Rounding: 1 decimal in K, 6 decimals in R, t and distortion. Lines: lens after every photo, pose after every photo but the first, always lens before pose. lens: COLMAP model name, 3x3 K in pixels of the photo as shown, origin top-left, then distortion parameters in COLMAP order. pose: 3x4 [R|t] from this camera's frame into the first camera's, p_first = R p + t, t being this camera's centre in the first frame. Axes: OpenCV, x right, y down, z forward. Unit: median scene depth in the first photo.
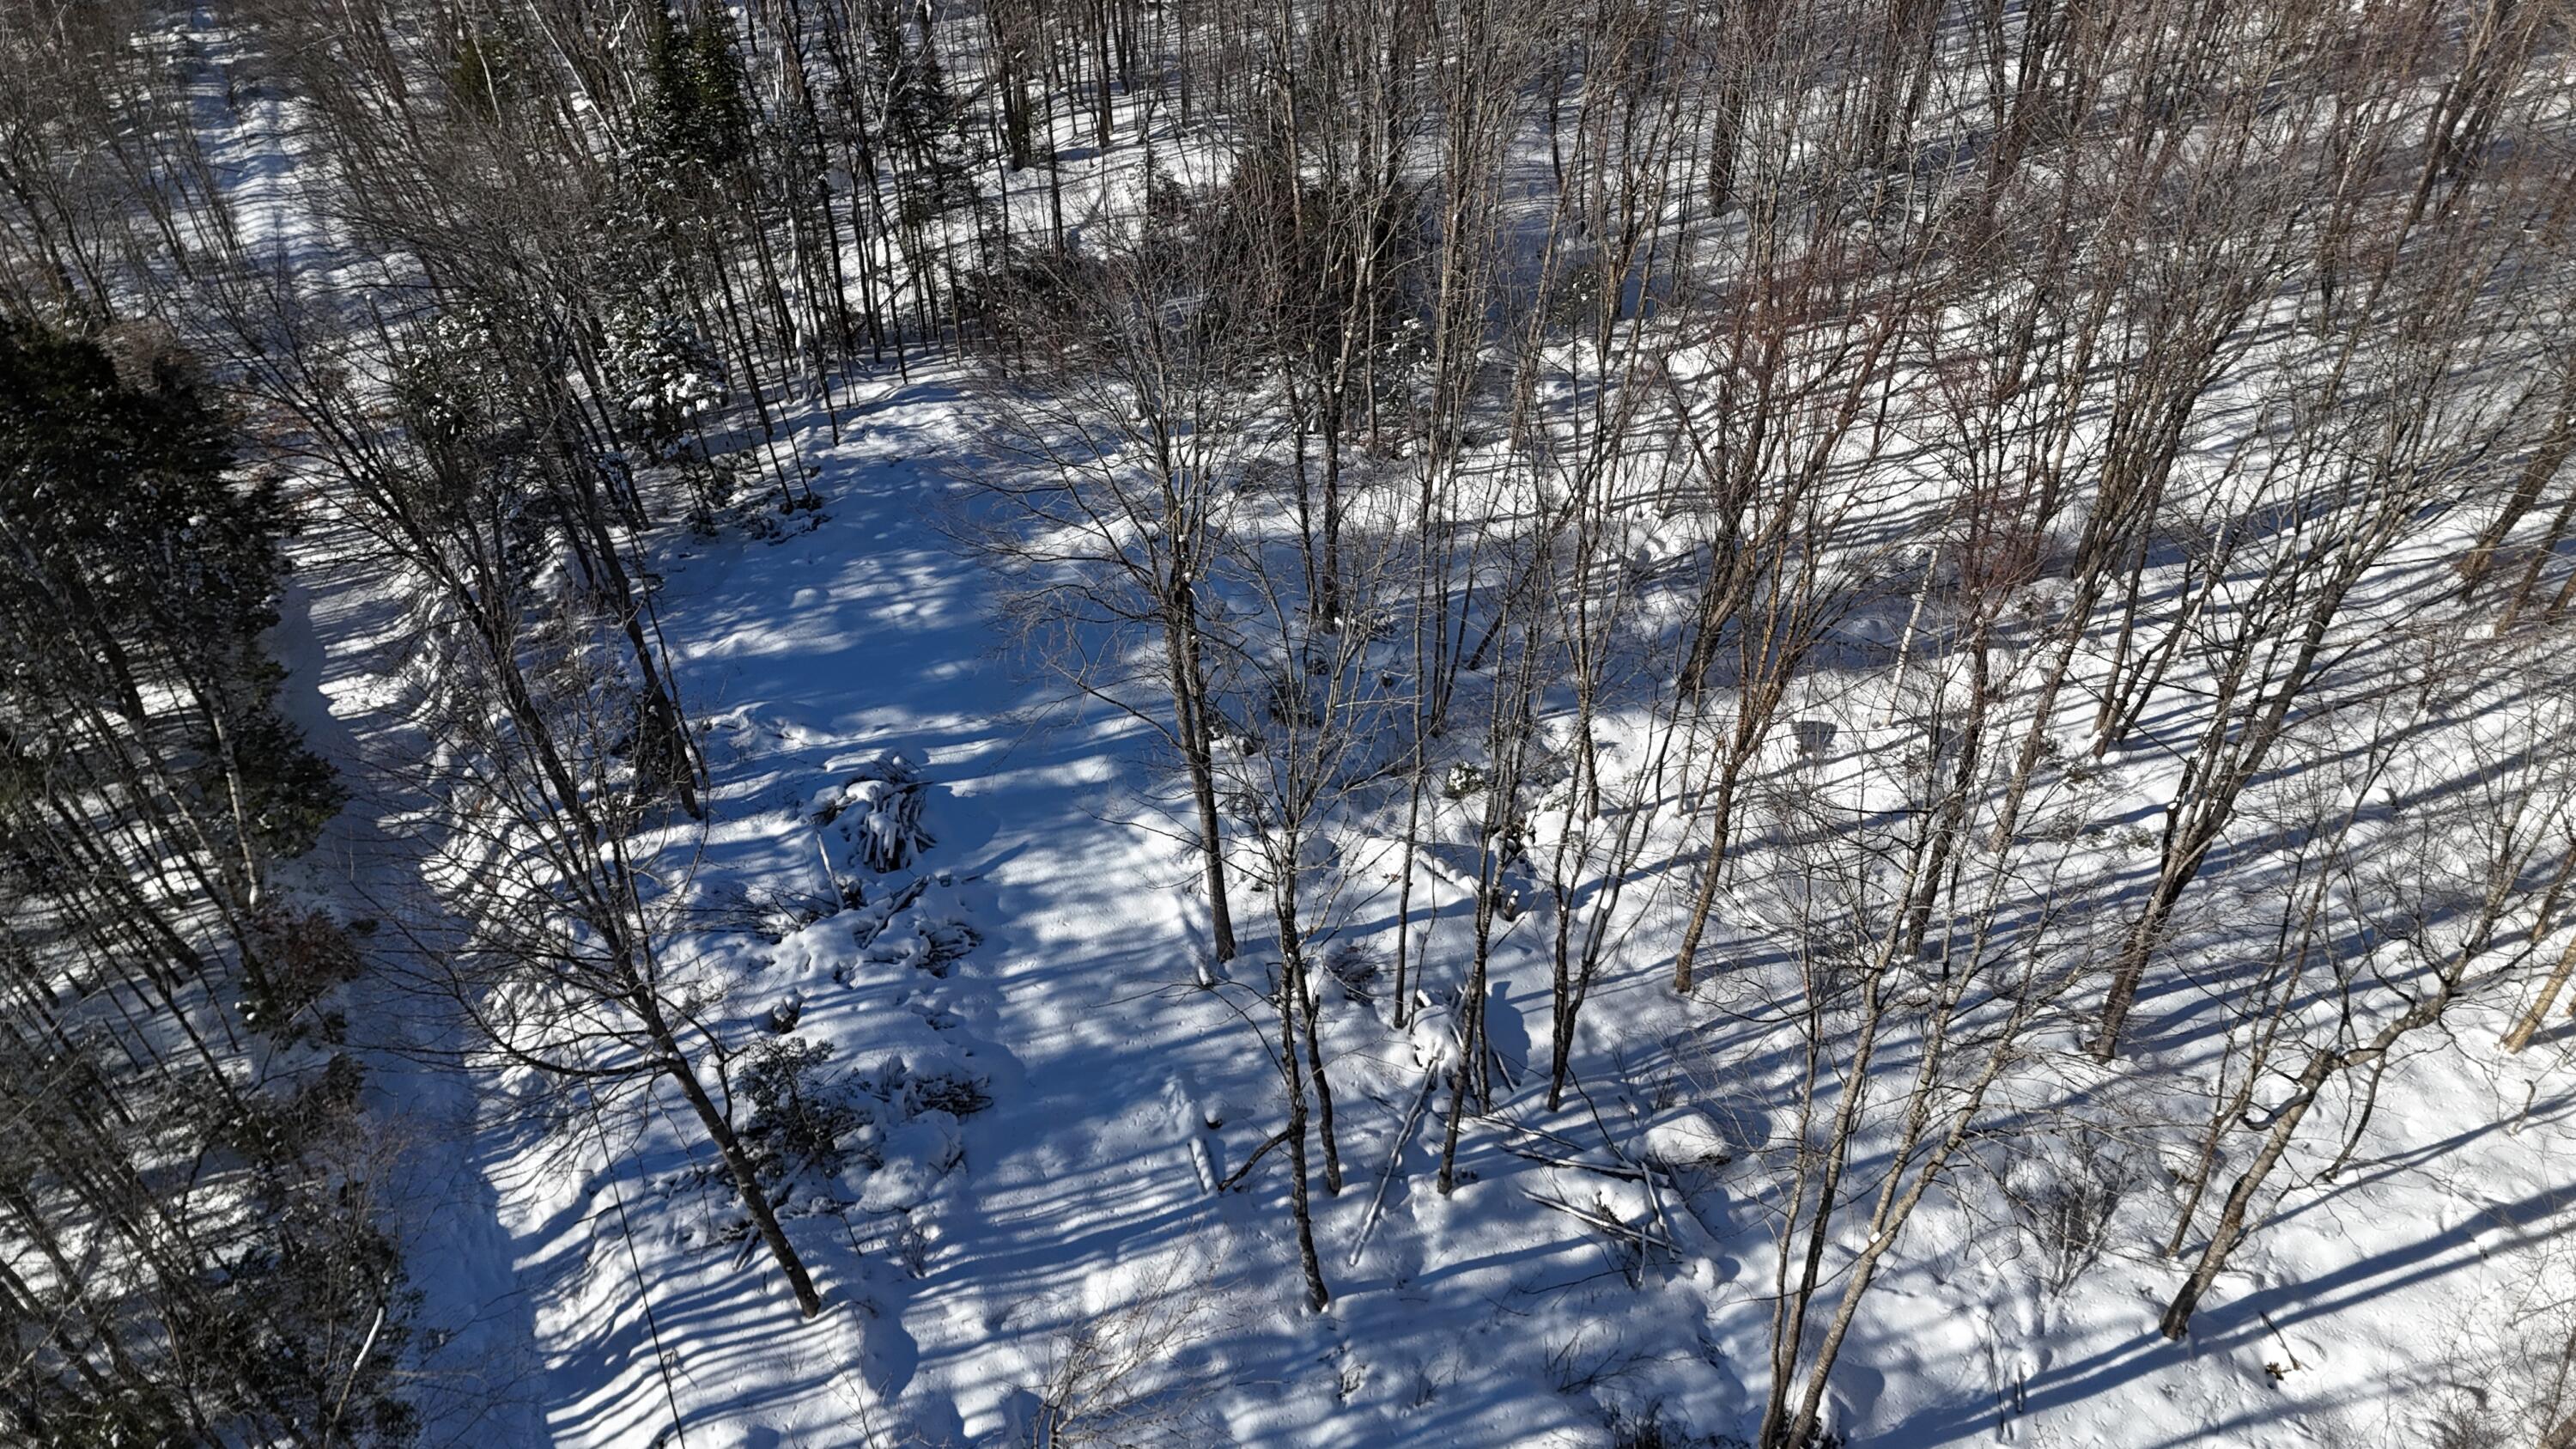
lens RADIAL K [[1822.9, 0, 1311.2], [0, 1822.9, 733.6], [0, 0, 1]] dist [0.076460, -0.071231]
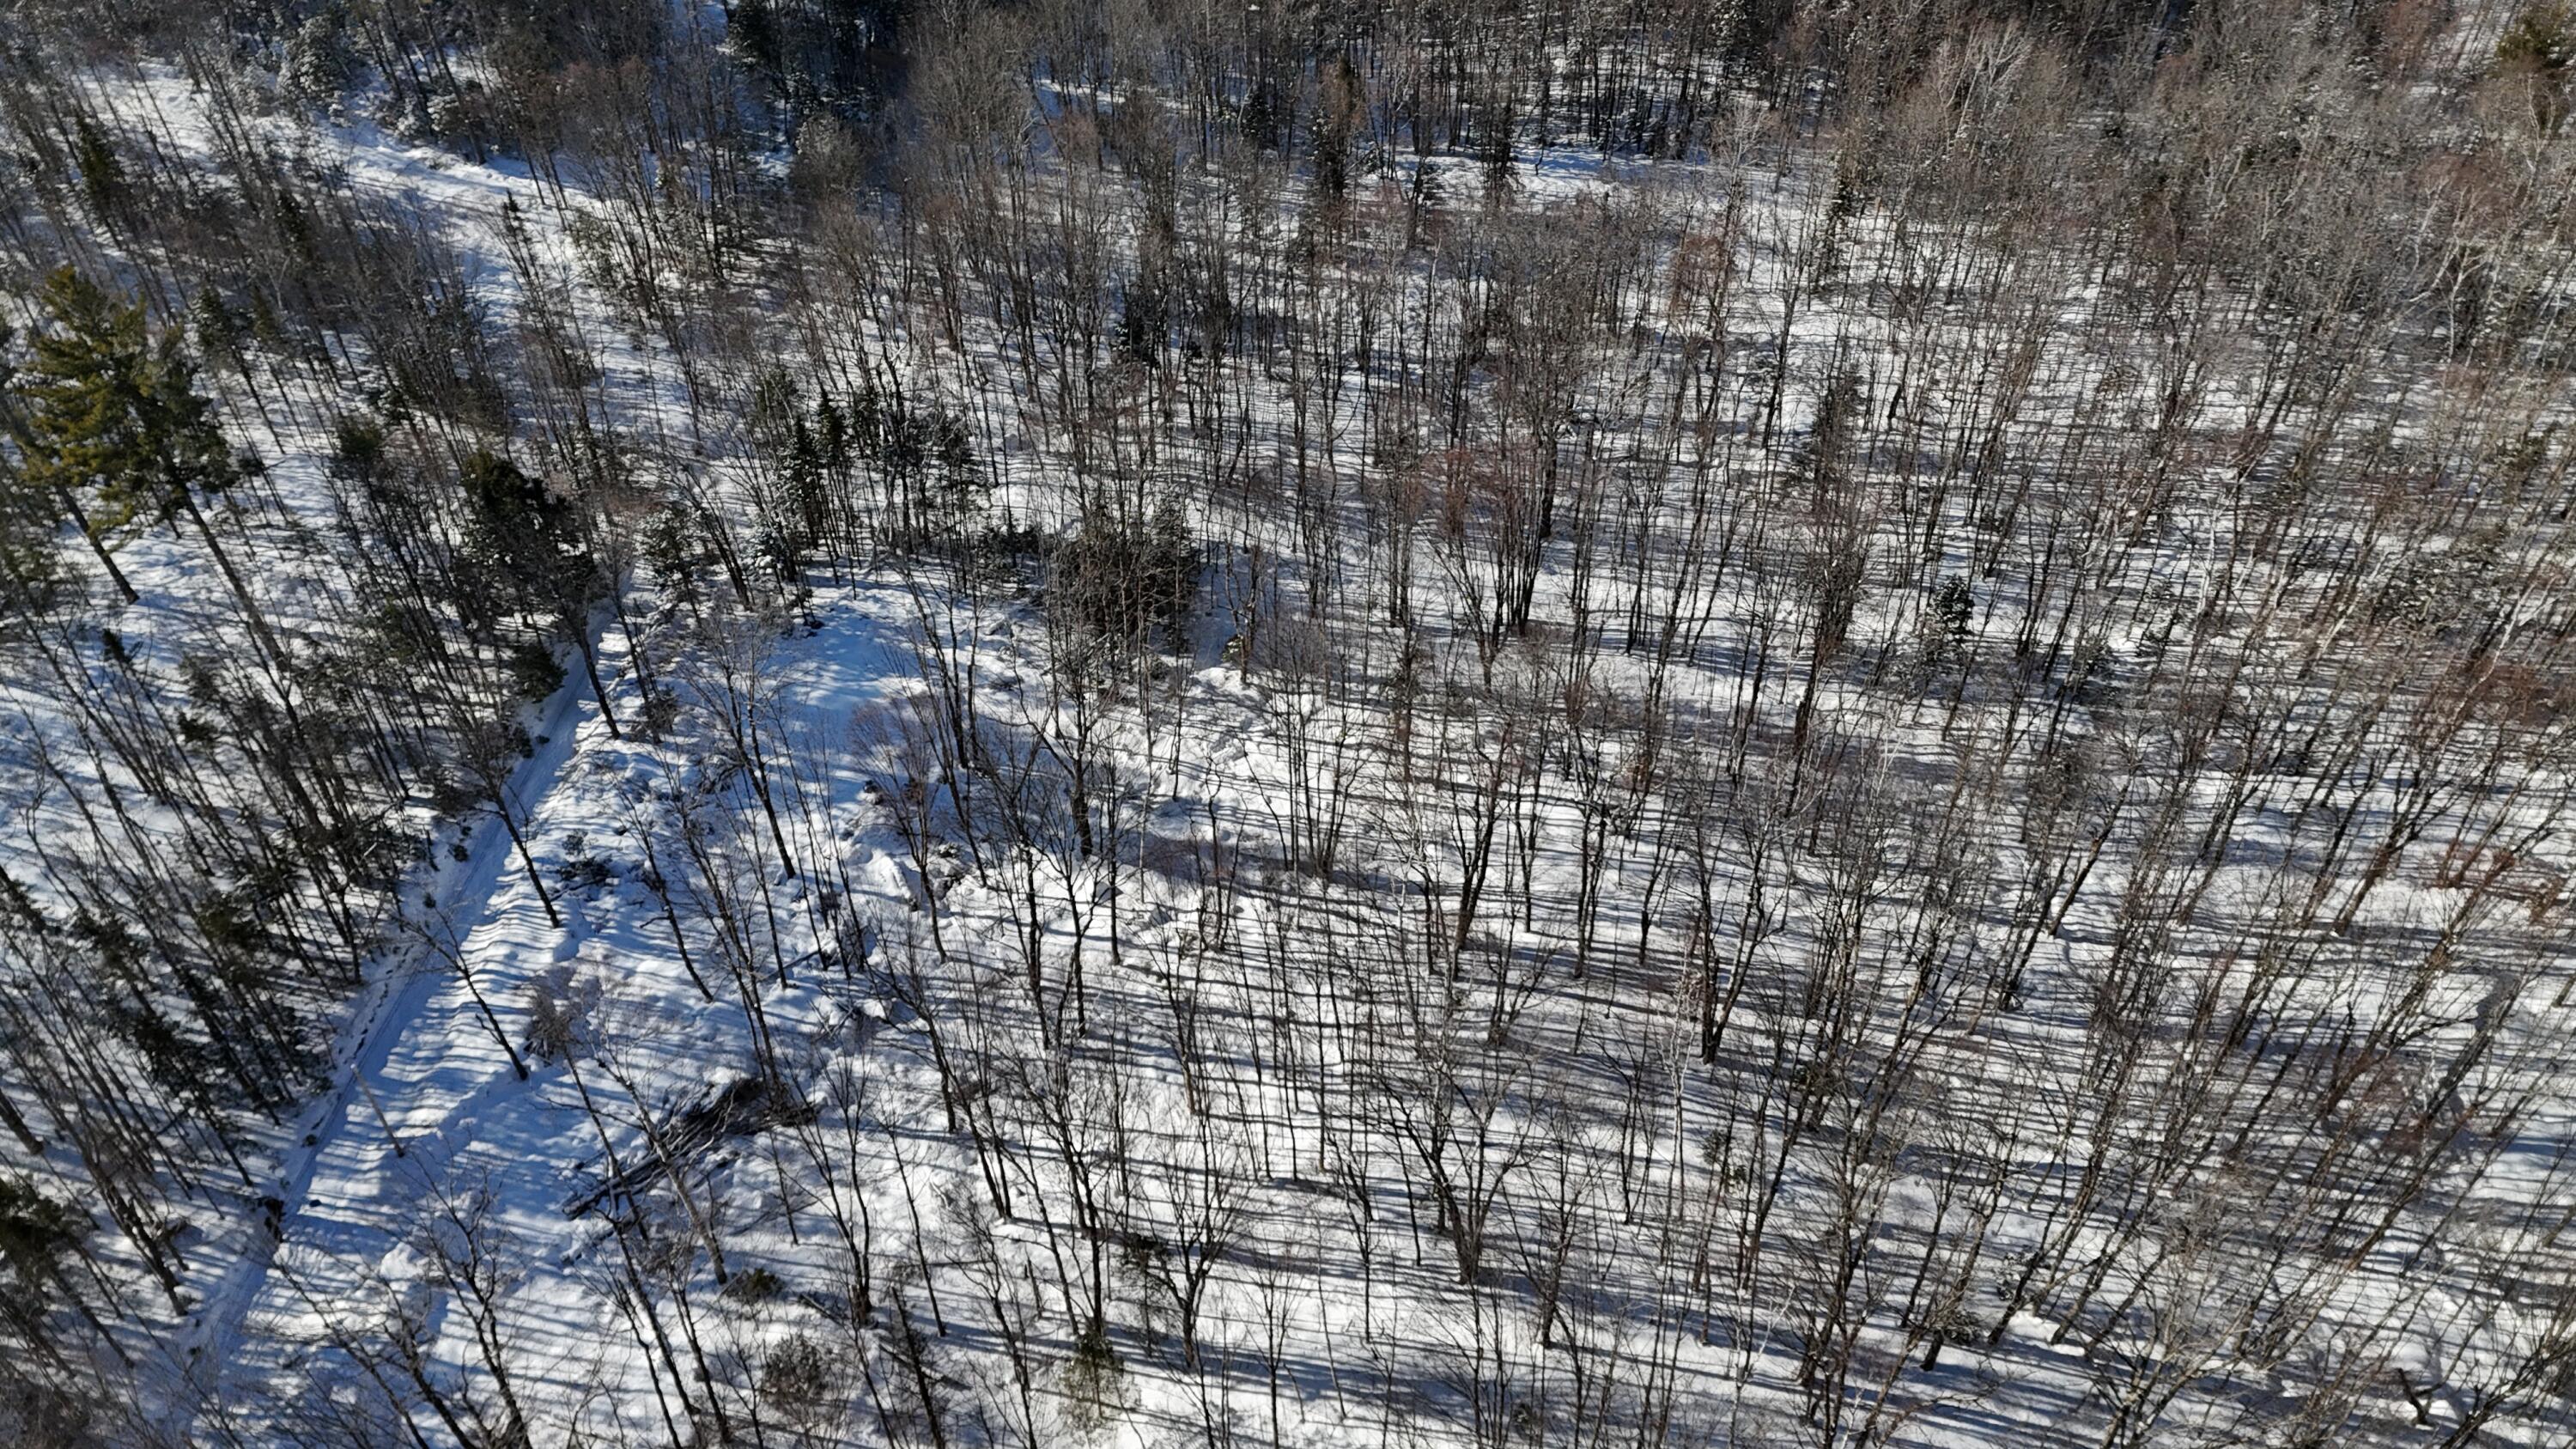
lens RADIAL K [[1822.9, 0, 1311.2], [0, 1822.9, 733.6], [0, 0, 1]] dist [0.076460, -0.071231]
pose [[0.878378, 0.343107, -0.332761, 1.288555], [-0.348996, 0.936092, 0.043966, -0.397105], [0.326580, 0.077513, 0.941986, -1.049182]]
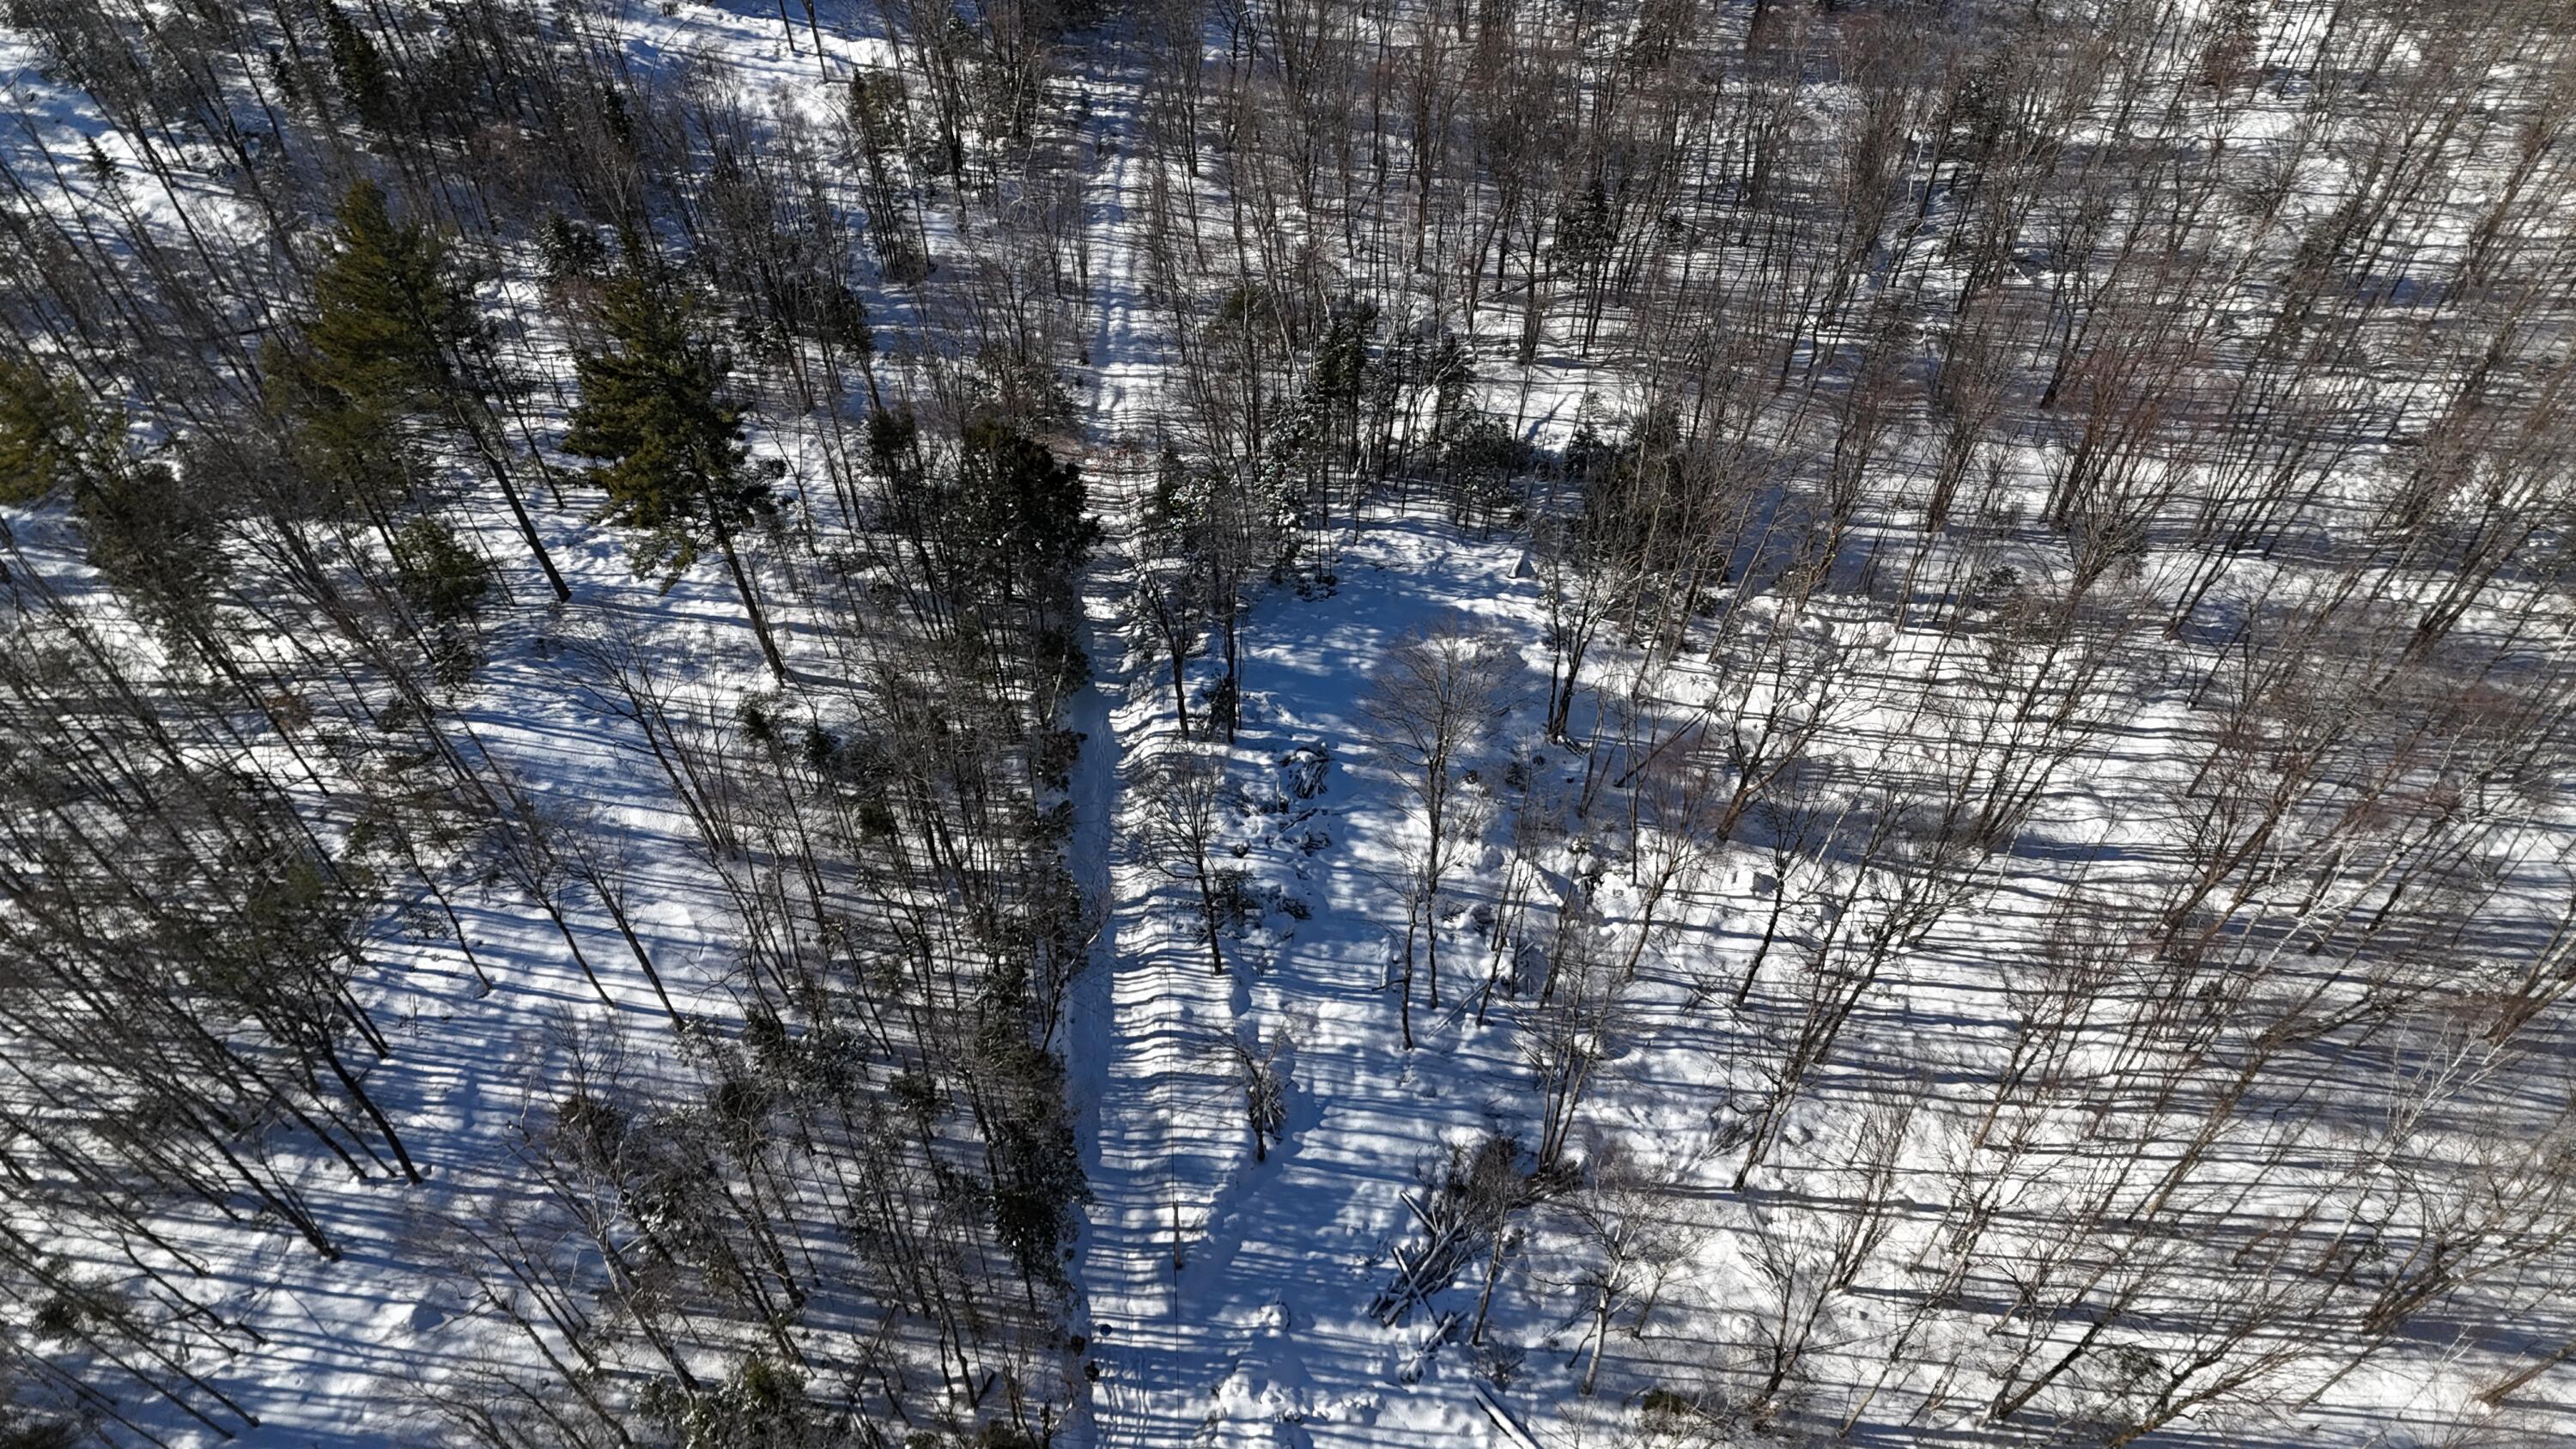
lens RADIAL K [[1822.9, 0, 1311.2], [0, 1822.9, 733.6], [0, 0, 1]] dist [0.076460, -0.071231]
pose [[0.916577, 0.331175, -0.224074, 0.247717], [-0.298807, 0.939671, 0.166532, -0.375761], [0.265707, -0.085685, 0.960239, -1.114979]]
